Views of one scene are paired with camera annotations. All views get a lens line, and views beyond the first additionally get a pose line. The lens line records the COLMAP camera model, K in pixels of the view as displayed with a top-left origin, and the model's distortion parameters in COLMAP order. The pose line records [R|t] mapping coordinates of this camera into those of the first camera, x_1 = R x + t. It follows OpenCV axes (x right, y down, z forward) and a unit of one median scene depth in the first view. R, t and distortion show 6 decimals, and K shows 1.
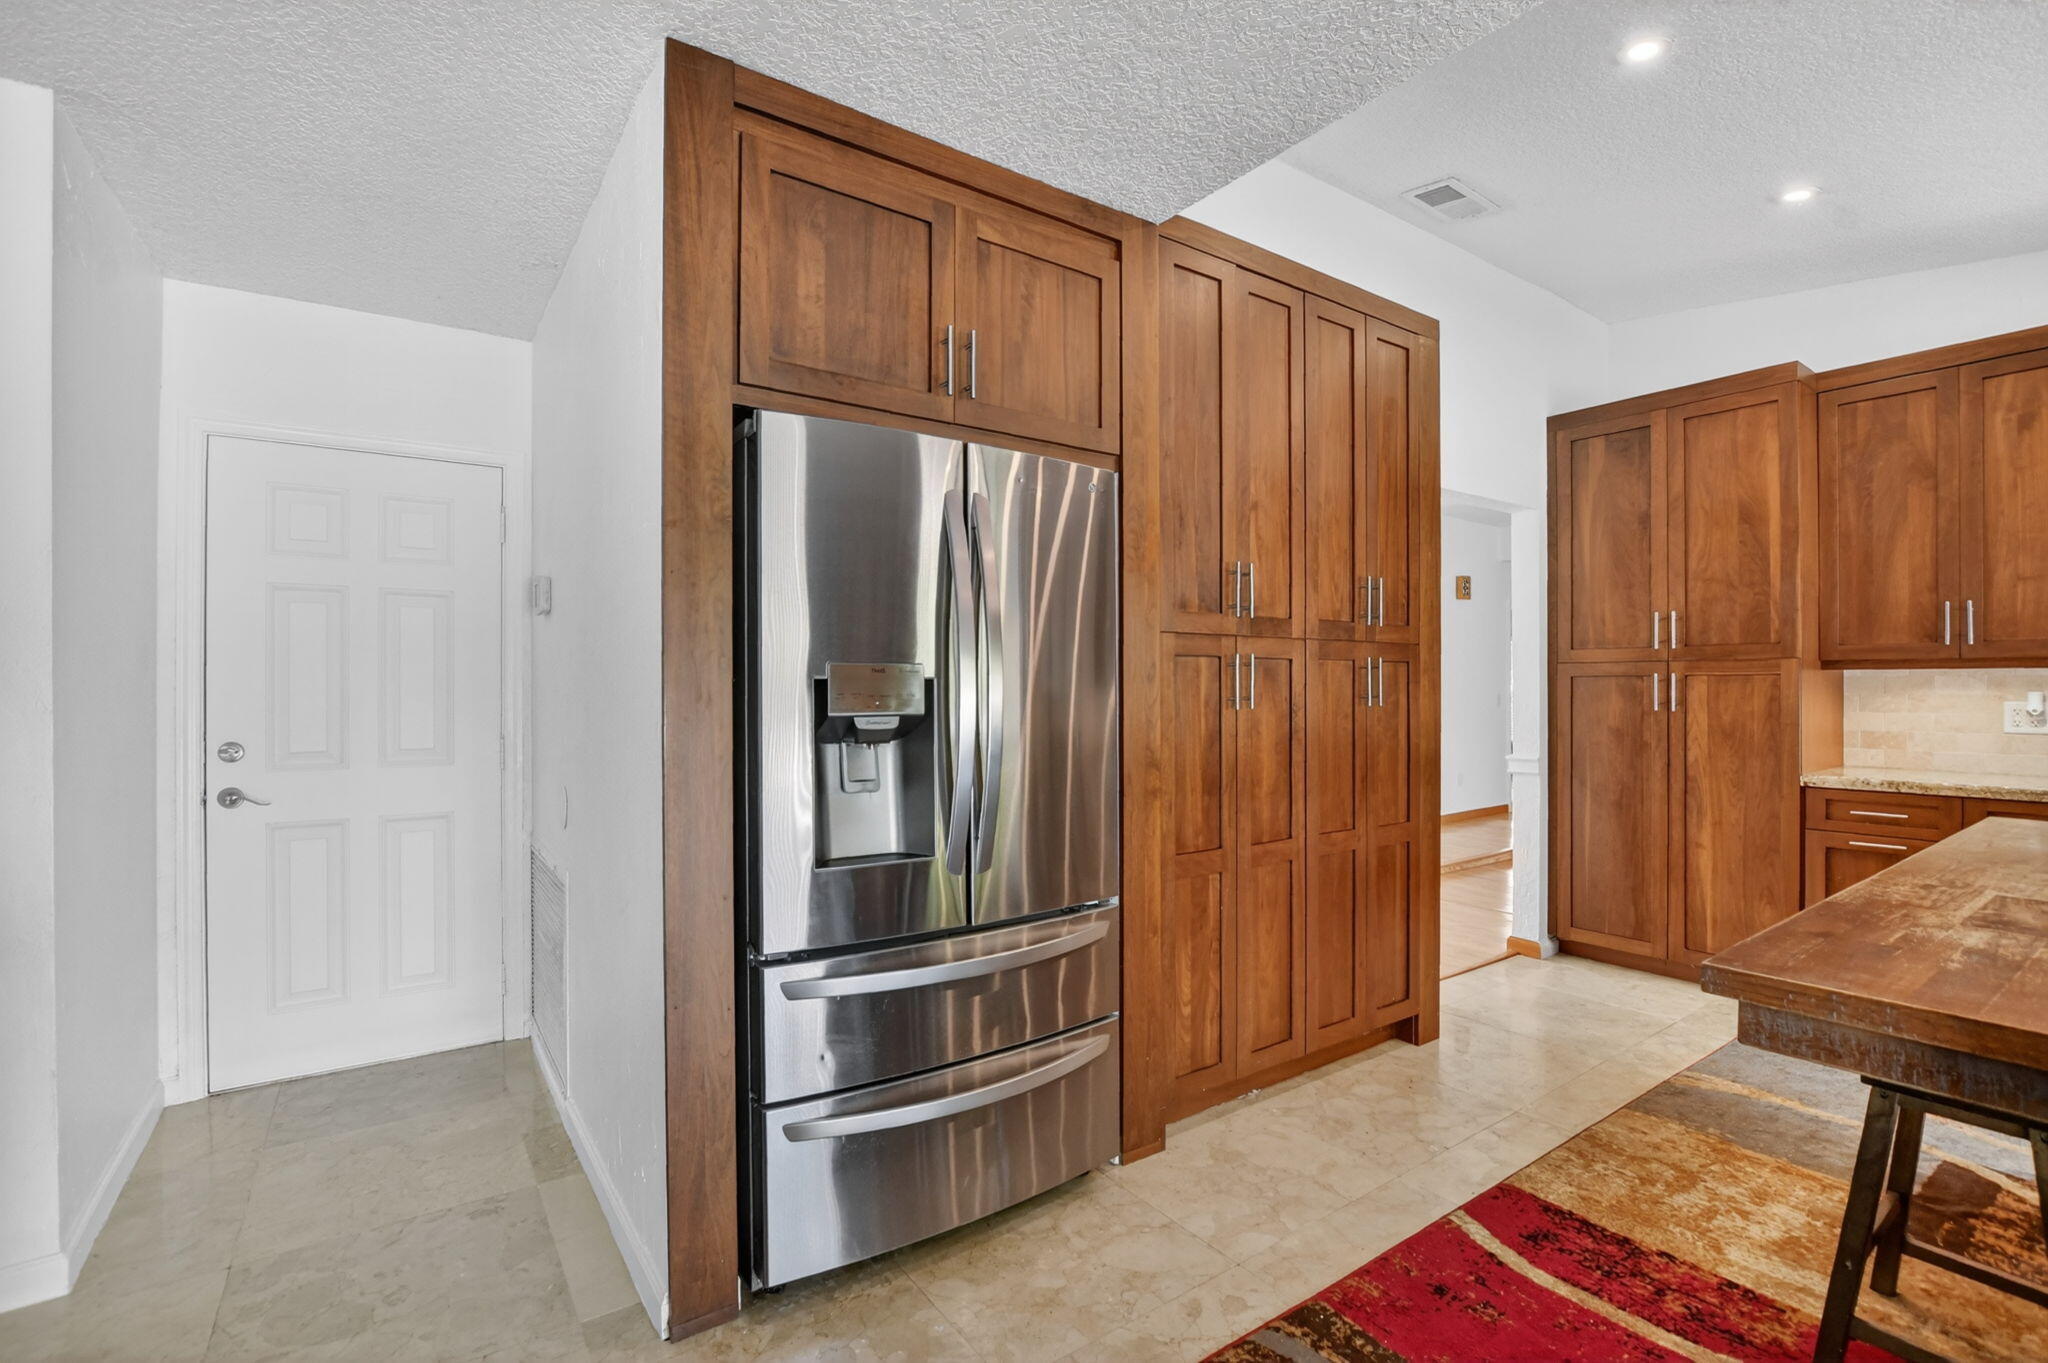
lens RADIAL K [[924.3, 0, 1024.0], [0, 924.3, 681.5], [0, 0, 1]] dist [-0.018039, 0.000709]
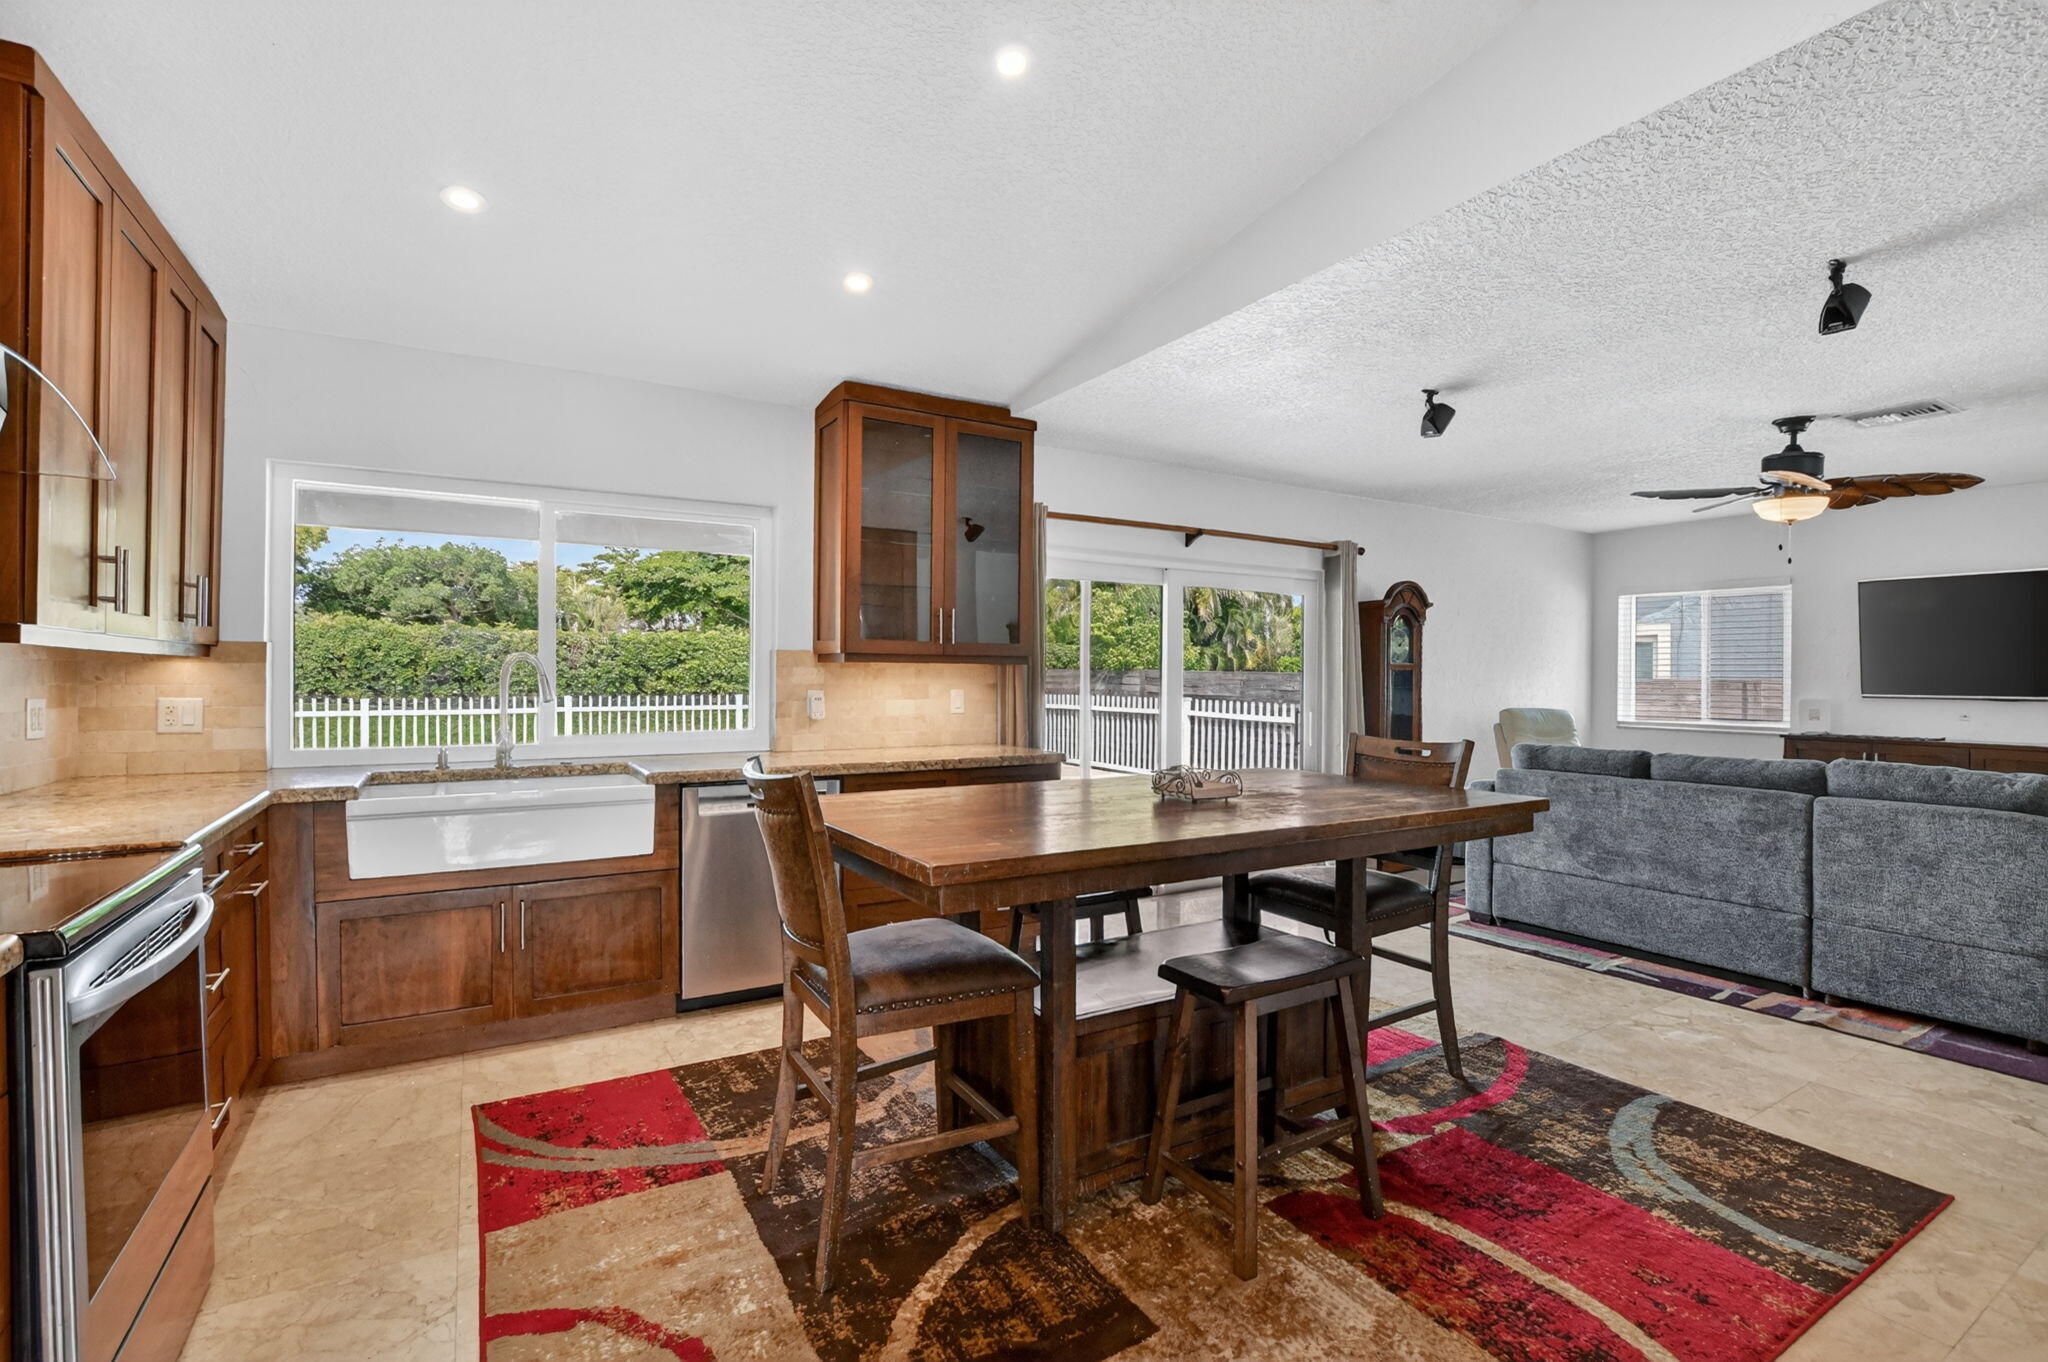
lens RADIAL K [[912.7, 0, 1018.3], [0, 912.7, 672.1], [0, 0, 1]] dist [-0.026403, 0.000244]
pose [[-0.995993, -0.002142, 0.089403, 0.721557], [-0.002840, 0.999966, -0.007687, 0.001307], [-0.089384, -0.007910, -0.995966, 1.320964]]
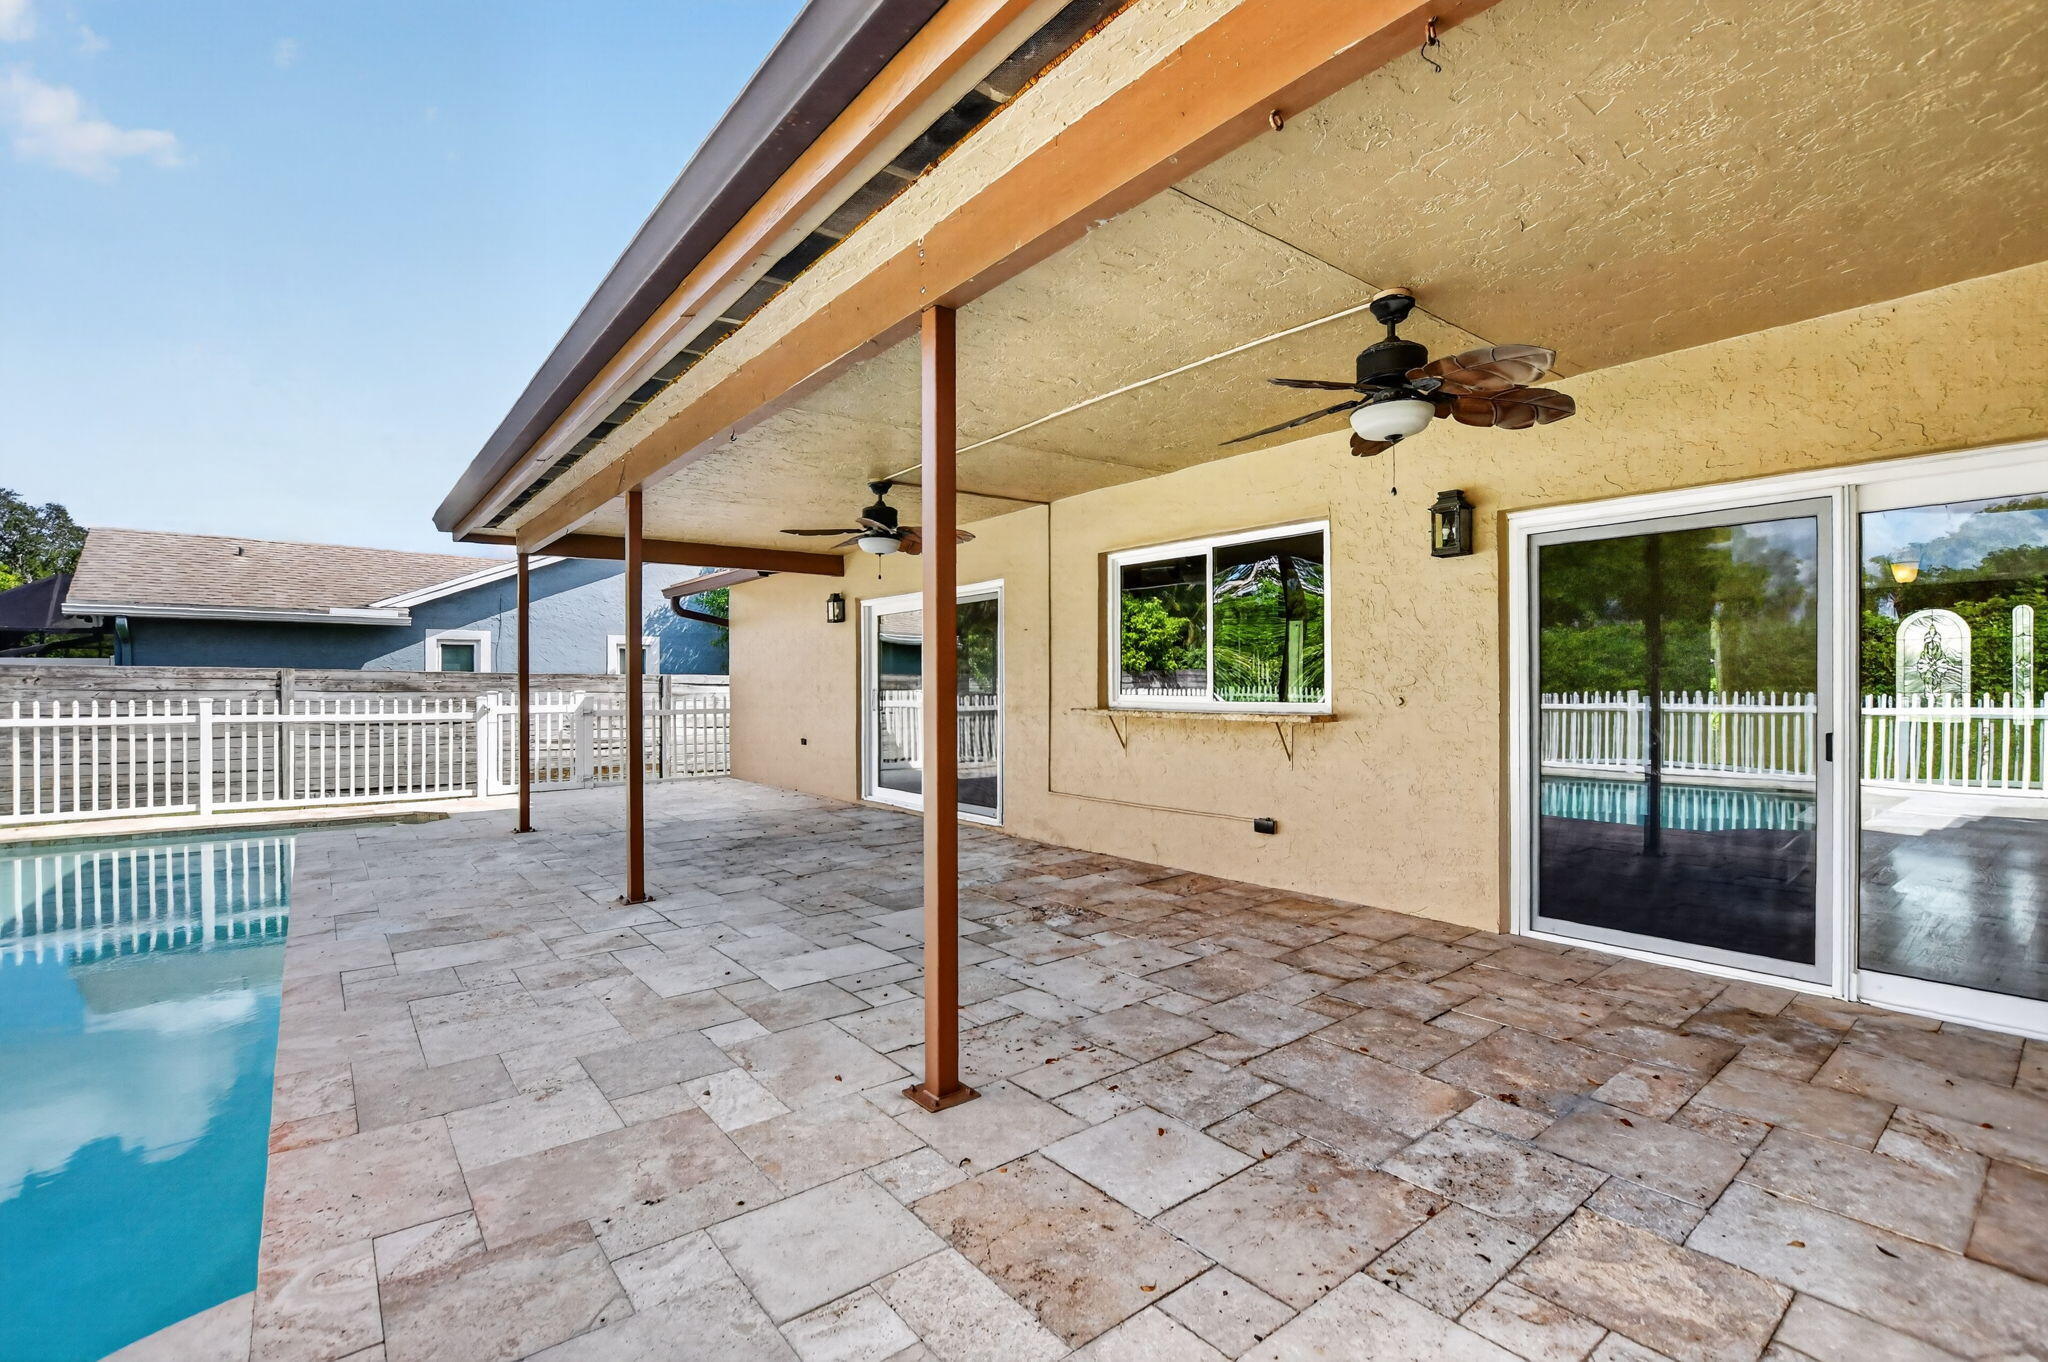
lens RADIAL K [[912.7, 0, 1018.3], [0, 912.7, 672.1], [0, 0, 1]] dist [-0.026403, 0.000244]
pose [[0.037275, -0.013650, -0.999212, 3.491202], [0.006112, 0.999891, -0.013431, 0.057300], [0.999286, -0.005607, 0.037354, -0.382342]]
